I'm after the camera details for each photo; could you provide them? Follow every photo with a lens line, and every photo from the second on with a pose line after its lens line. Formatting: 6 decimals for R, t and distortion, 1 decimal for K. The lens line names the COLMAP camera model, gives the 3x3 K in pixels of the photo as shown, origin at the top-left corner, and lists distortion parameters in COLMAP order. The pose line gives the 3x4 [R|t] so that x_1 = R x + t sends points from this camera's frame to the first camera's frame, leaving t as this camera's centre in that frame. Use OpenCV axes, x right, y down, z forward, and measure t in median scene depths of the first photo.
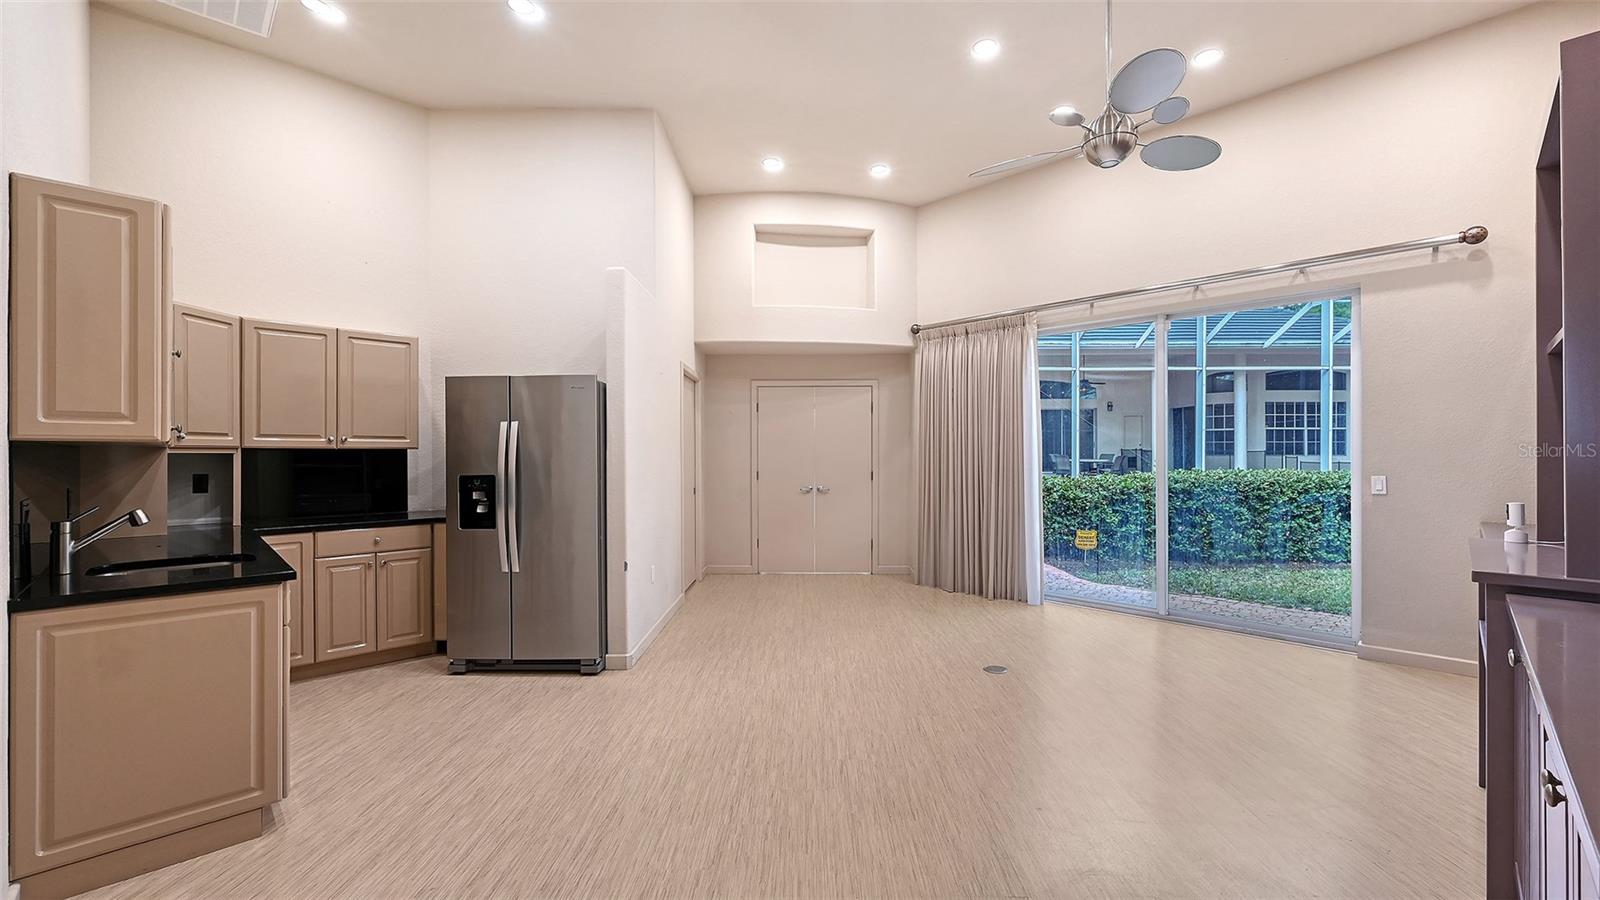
lens RADIAL K [[665.2, 0, 793.4], [0, 665.2, 452.0], [0, 0, 1]] dist [-0.003007, 0.000712]
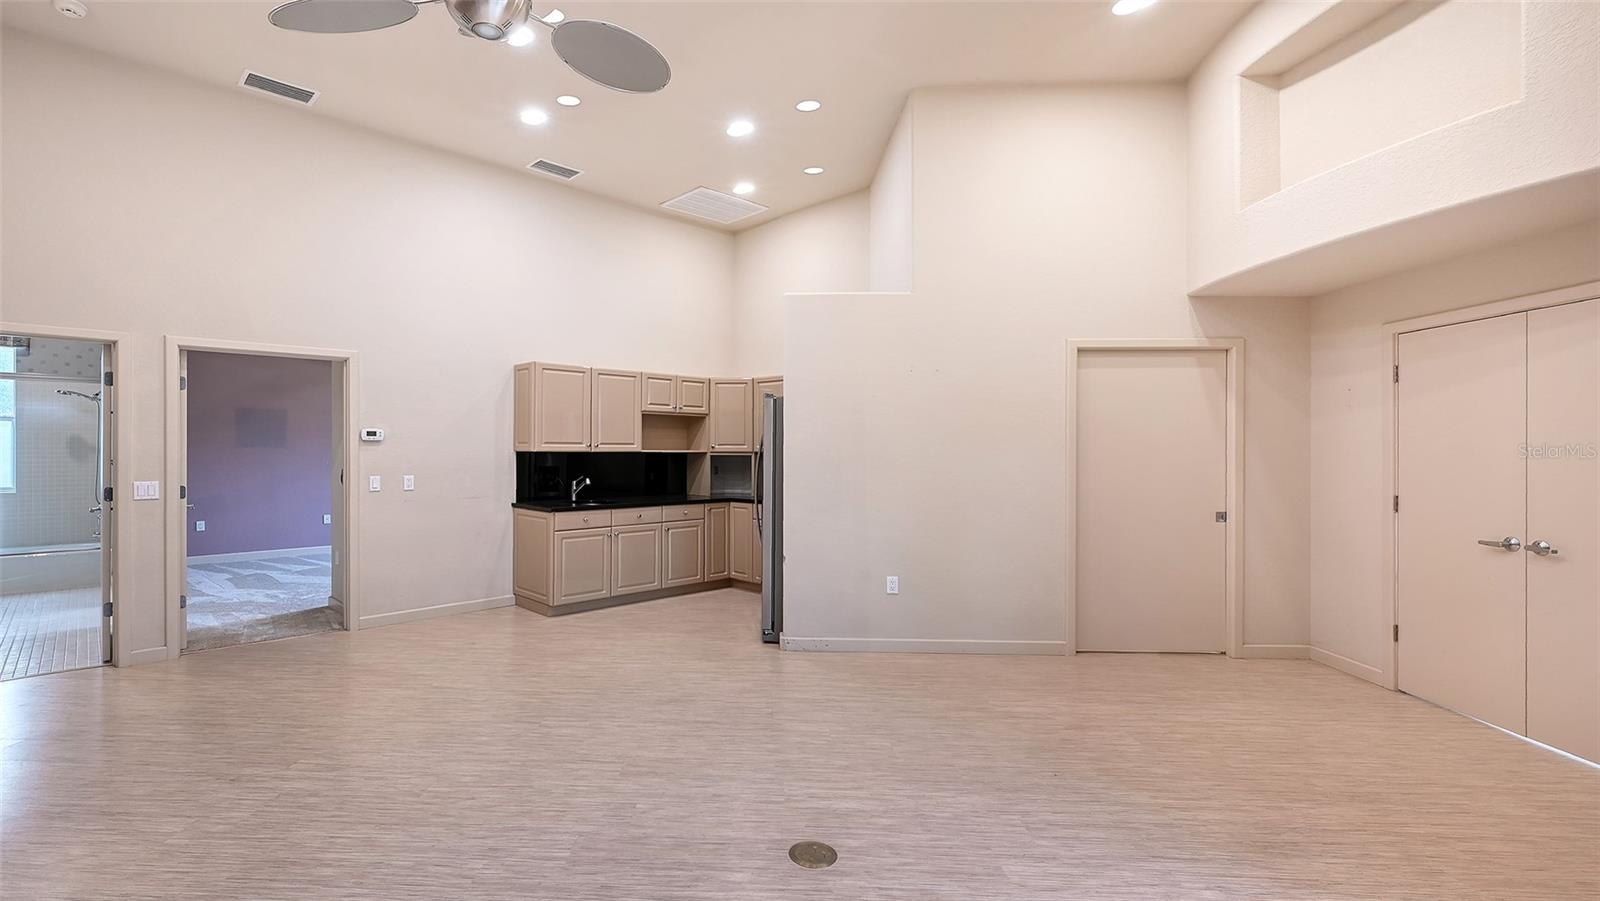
lens RADIAL K [[665.2, 0, 793.8], [0, 665.2, 447.1], [0, 0, 1]] dist [-0.003007, 0.000712]
pose [[0.027961, -0.010295, -0.999556, 0.973698], [-0.004007, 0.999938, -0.010411, -0.002368], [0.999601, 0.004296, 0.027919, 1.104739]]
